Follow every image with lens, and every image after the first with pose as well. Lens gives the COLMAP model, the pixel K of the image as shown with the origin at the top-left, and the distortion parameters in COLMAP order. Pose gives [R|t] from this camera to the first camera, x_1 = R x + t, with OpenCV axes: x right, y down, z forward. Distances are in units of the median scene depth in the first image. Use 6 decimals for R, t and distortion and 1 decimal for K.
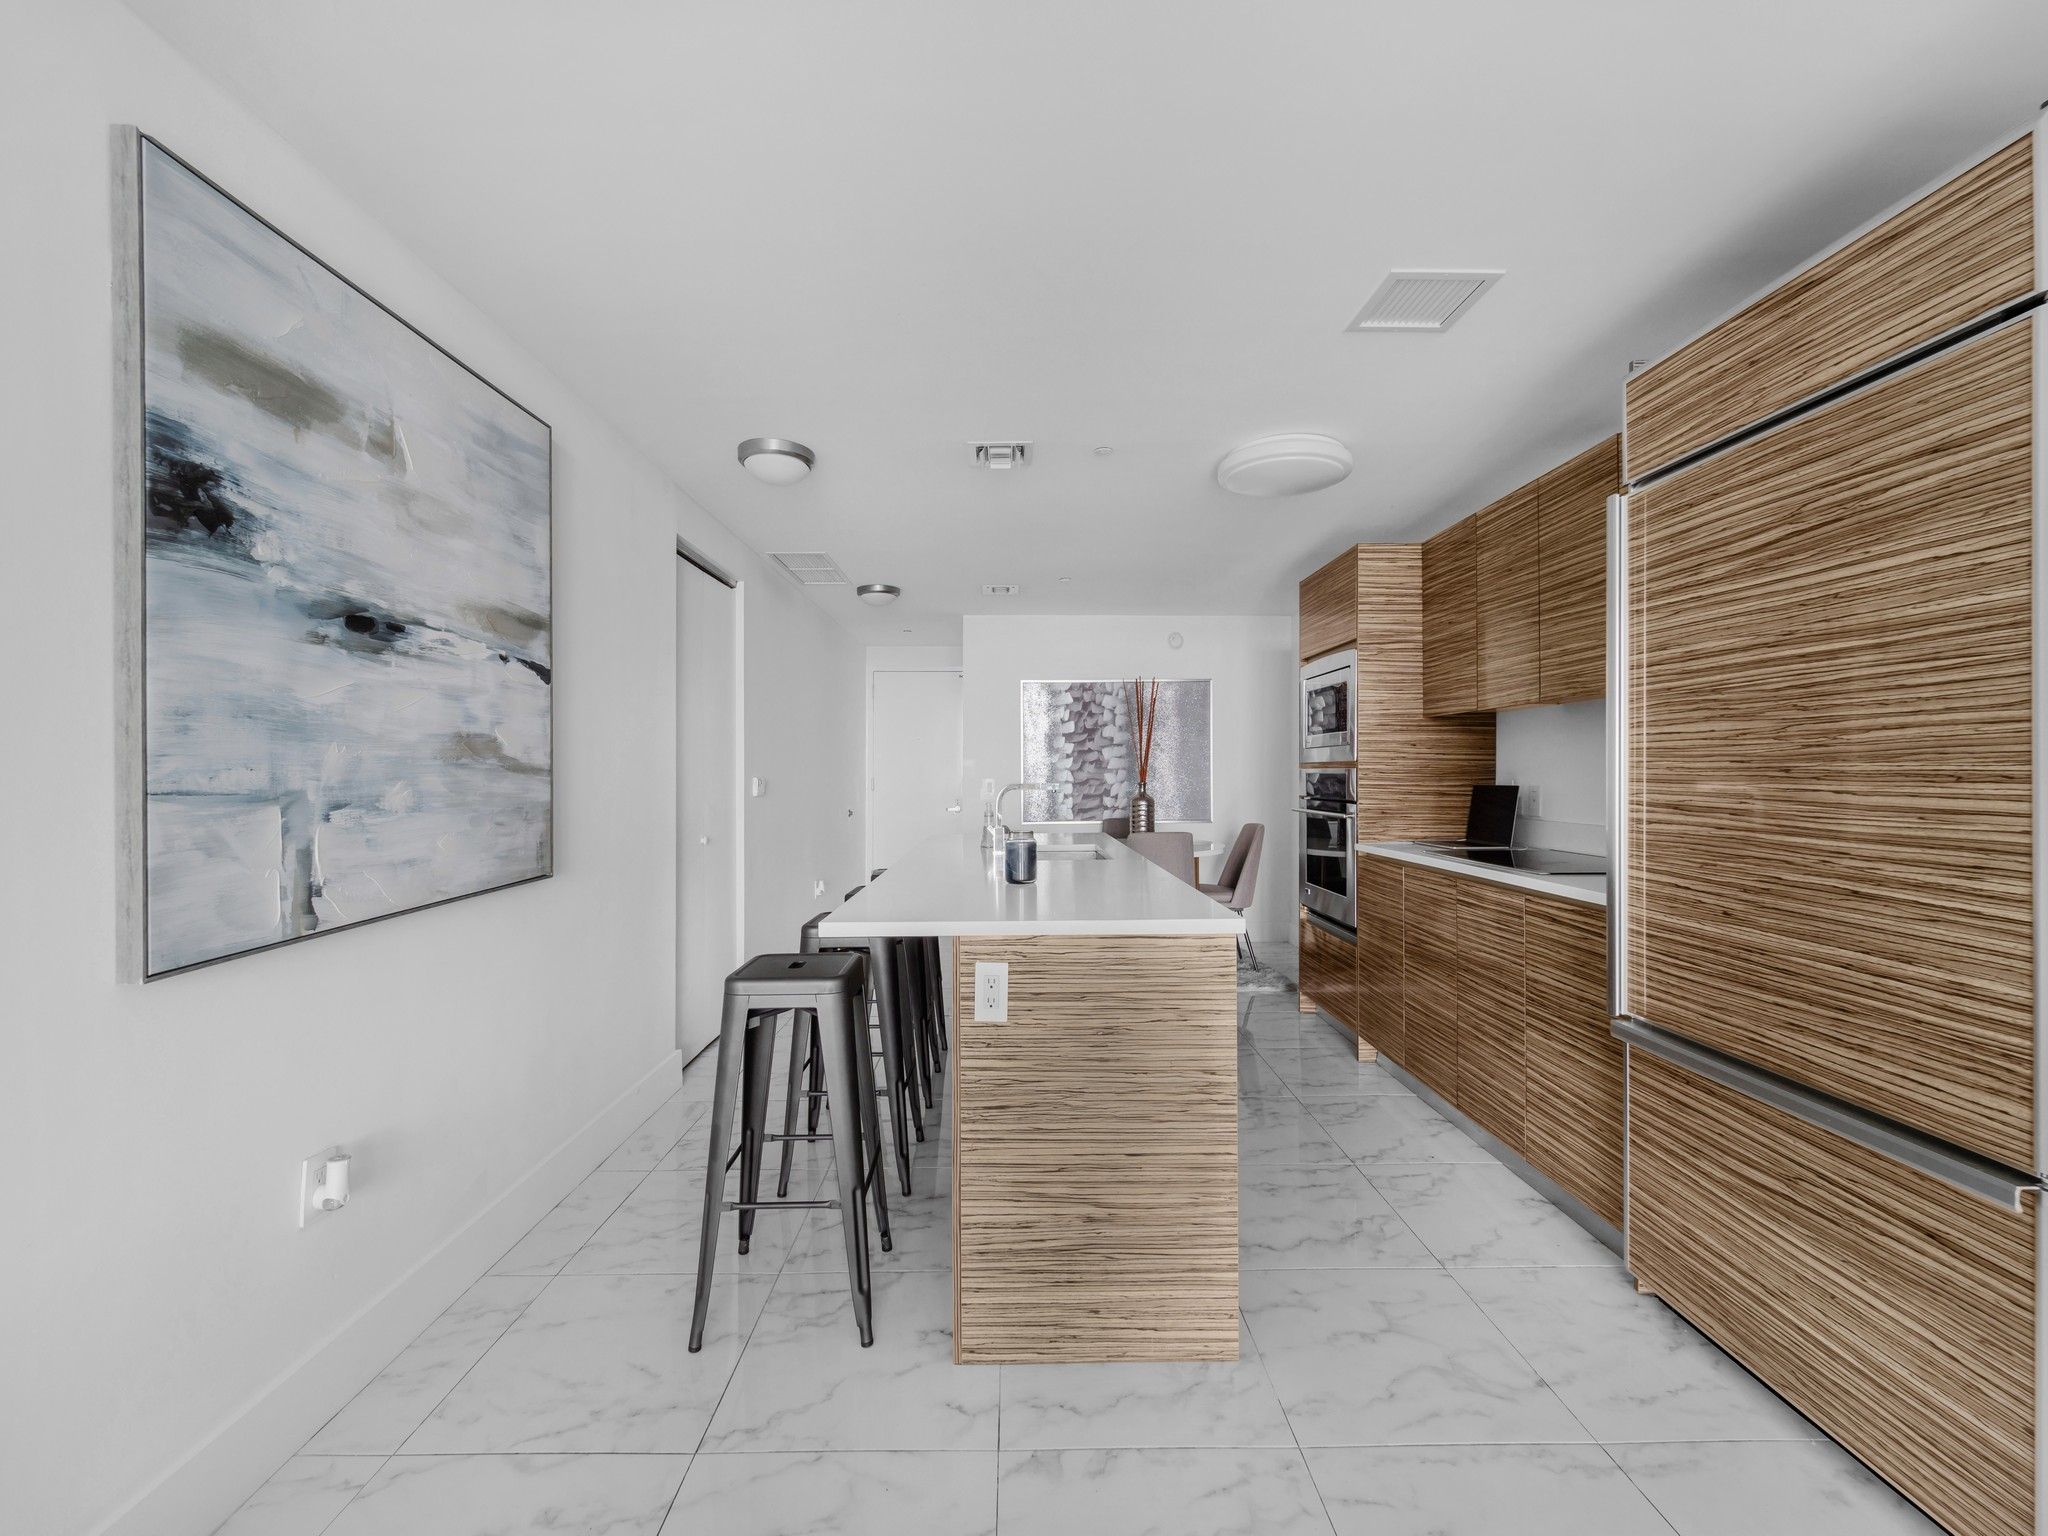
lens RADIAL K [[842.9, 0, 1005.6], [0, 842.9, 780.4], [0, 0, 1]] dist [-0.002729, 0.000112]
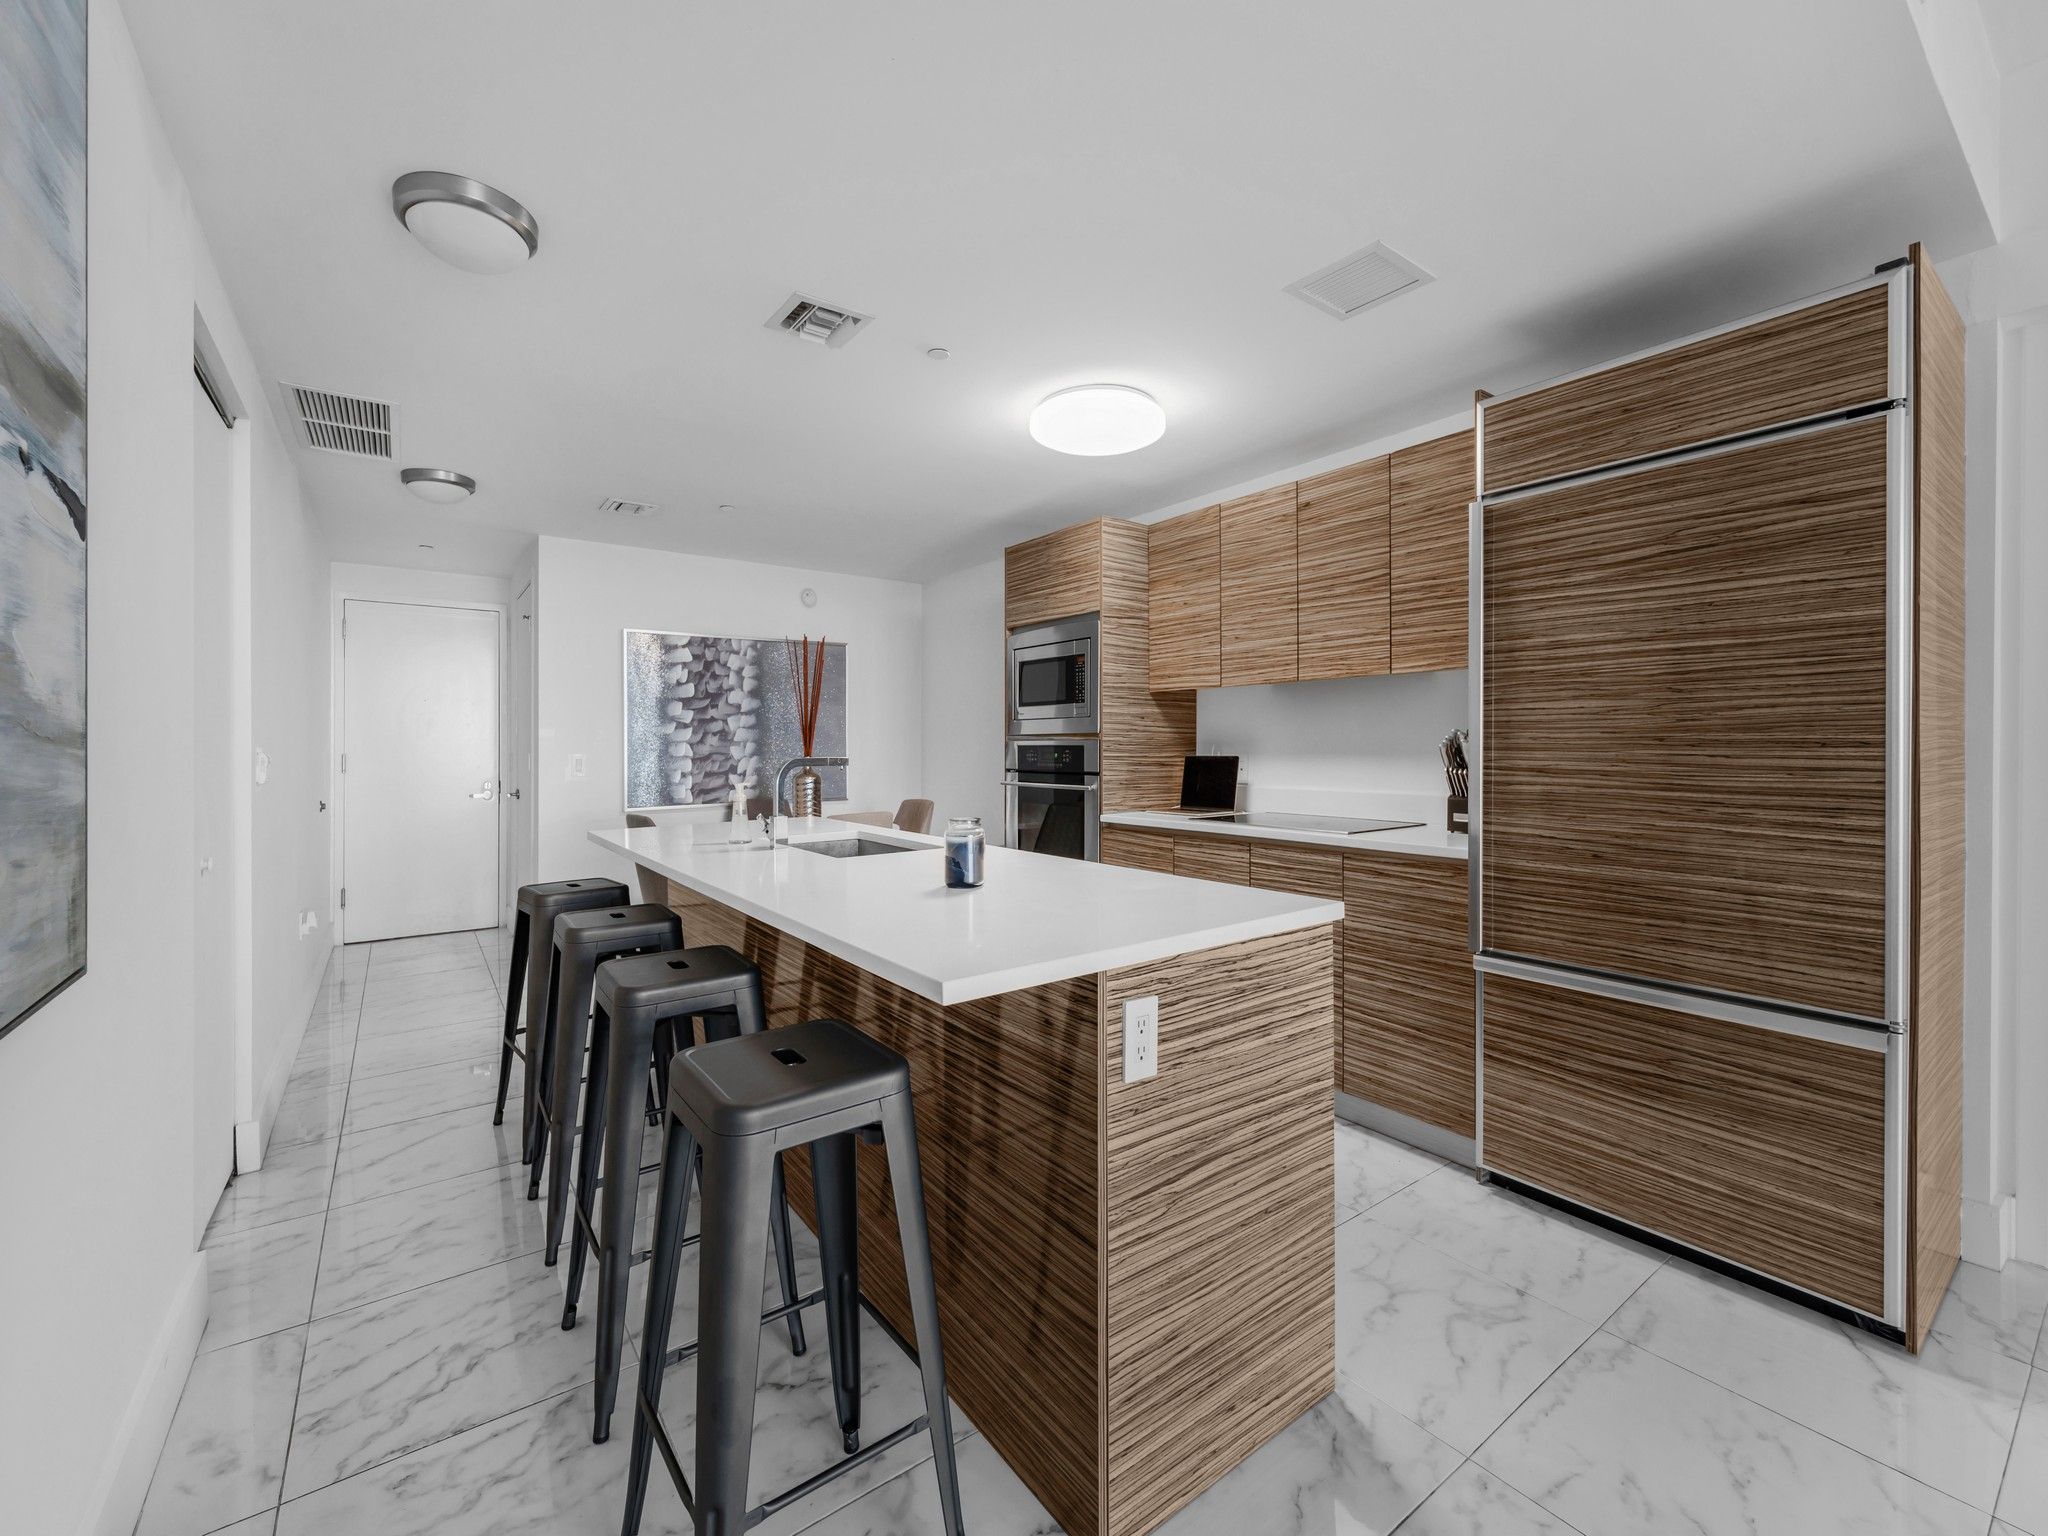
lens RADIAL K [[862.7, 0, 1017.6], [0, 862.7, 759.7], [0, 0, 1]] dist [-0.000667, 0.000144]
pose [[0.810301, -0.010336, 0.585923, -0.423216], [0.007499, 0.999945, 0.007269, 0.001381], [-0.585966, -0.001496, 0.810334, 0.355143]]
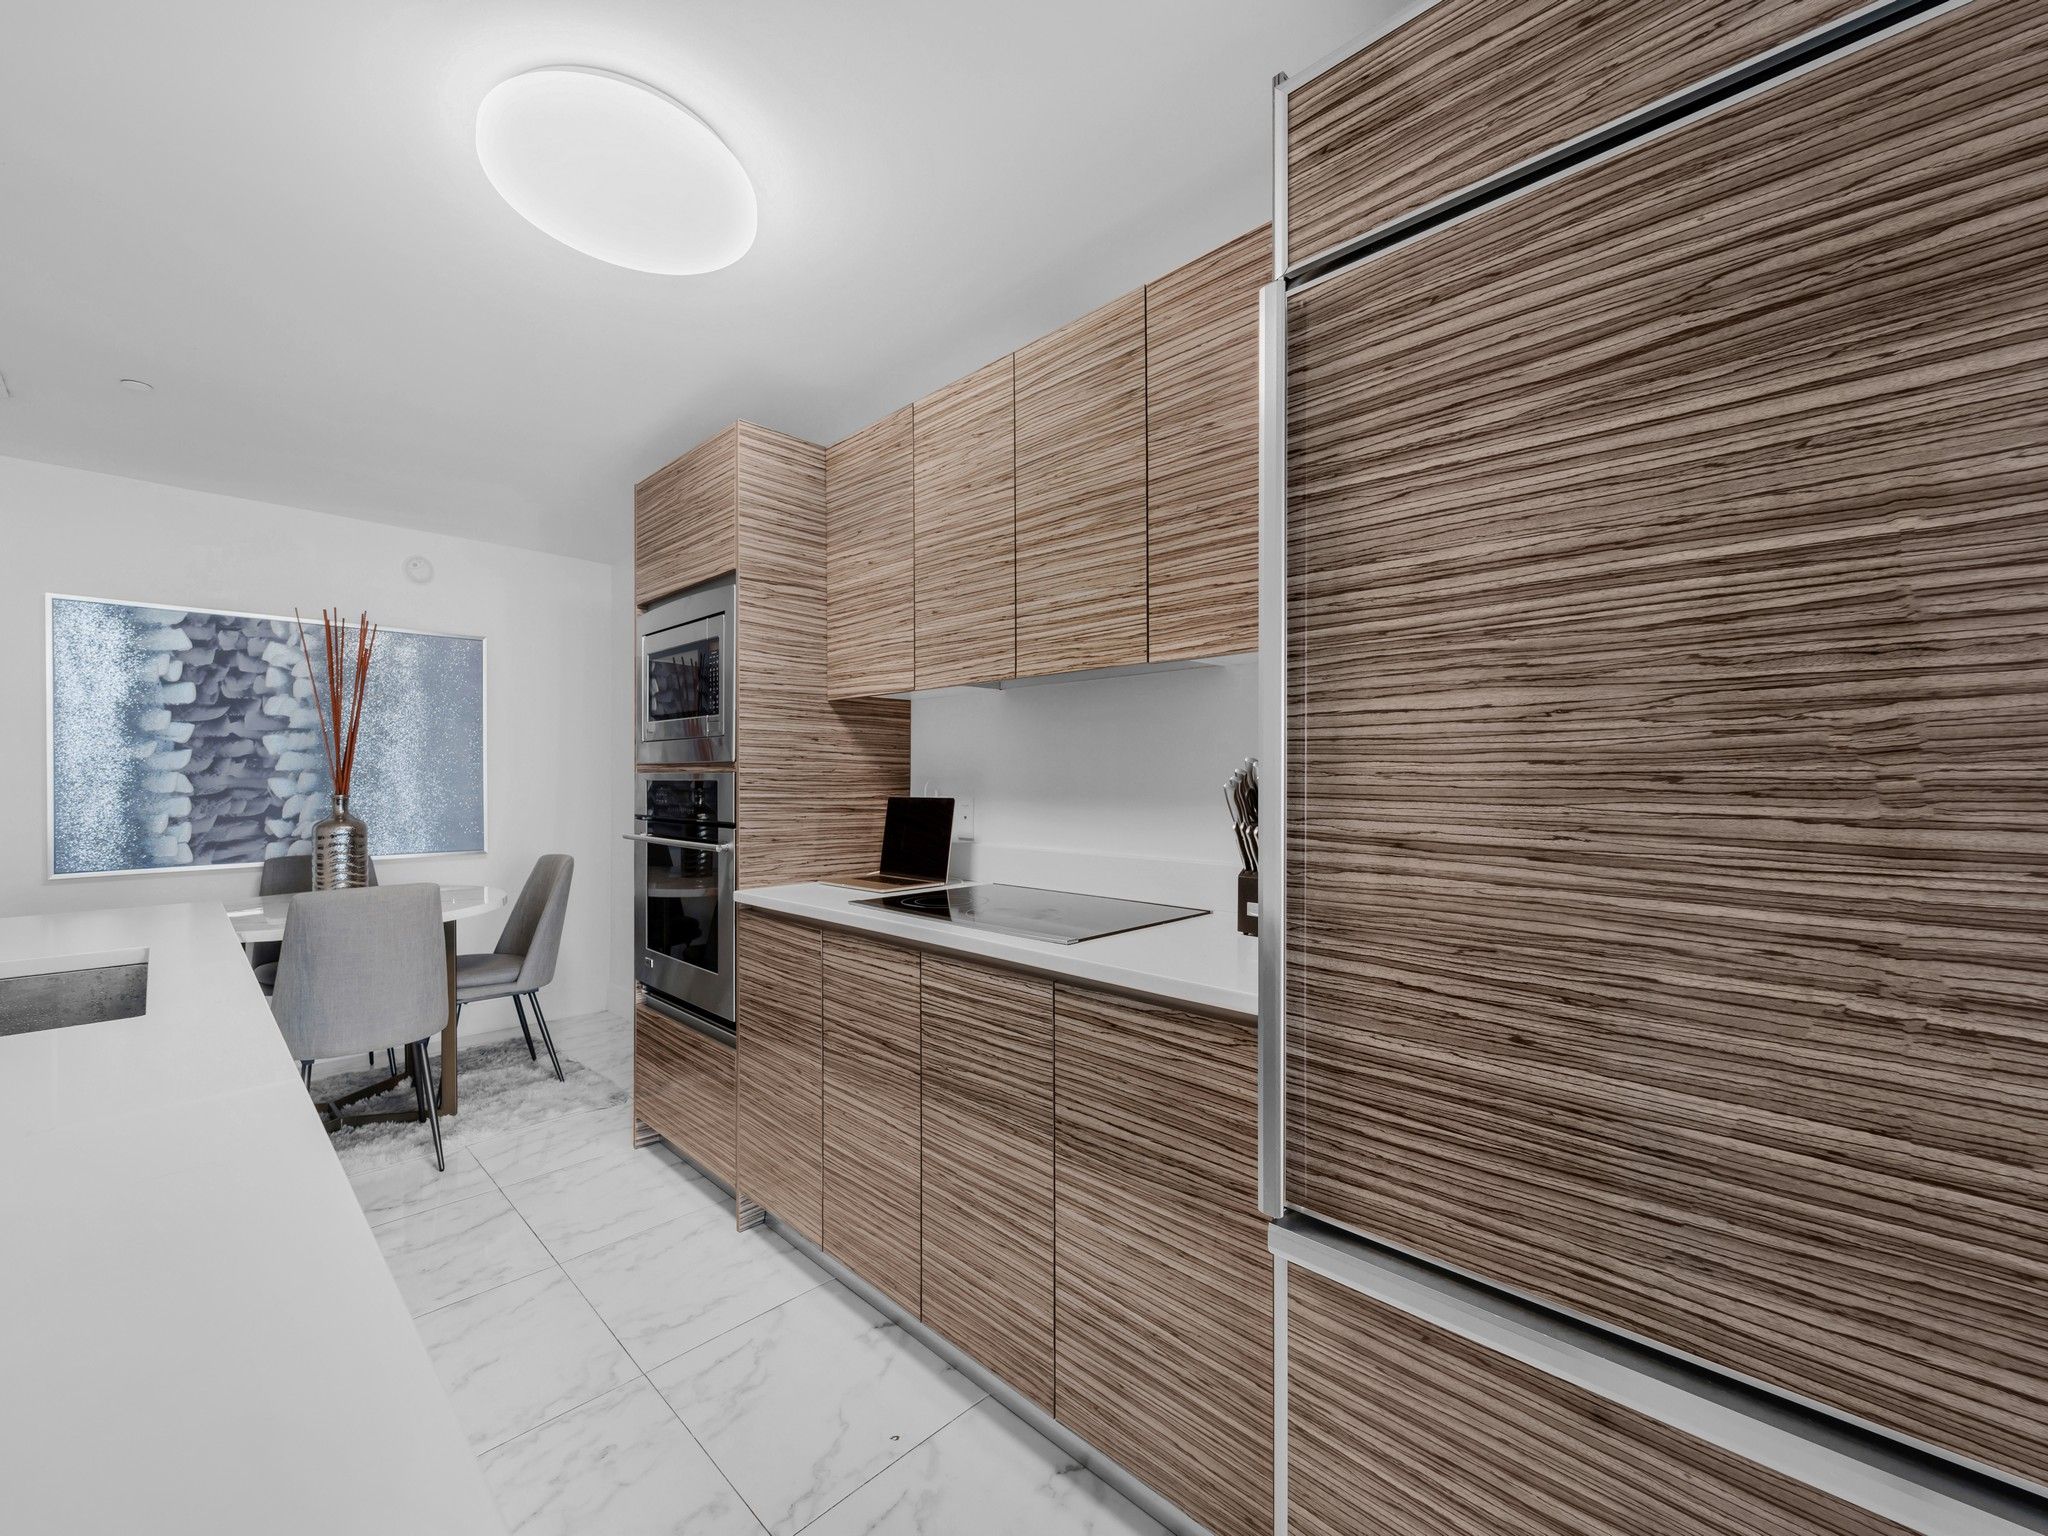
lens RADIAL K [[847.3, 0, 1019.5], [0, 847.3, 783.1], [0, 0, 1]] dist [0.000904, -0.000817]
pose [[0.701915, 0.000461, 0.712261, 0.177180], [0.002692, 0.999991, -0.003300, -0.005697], [-0.712256, 0.004233, 0.701907, 0.631960]]
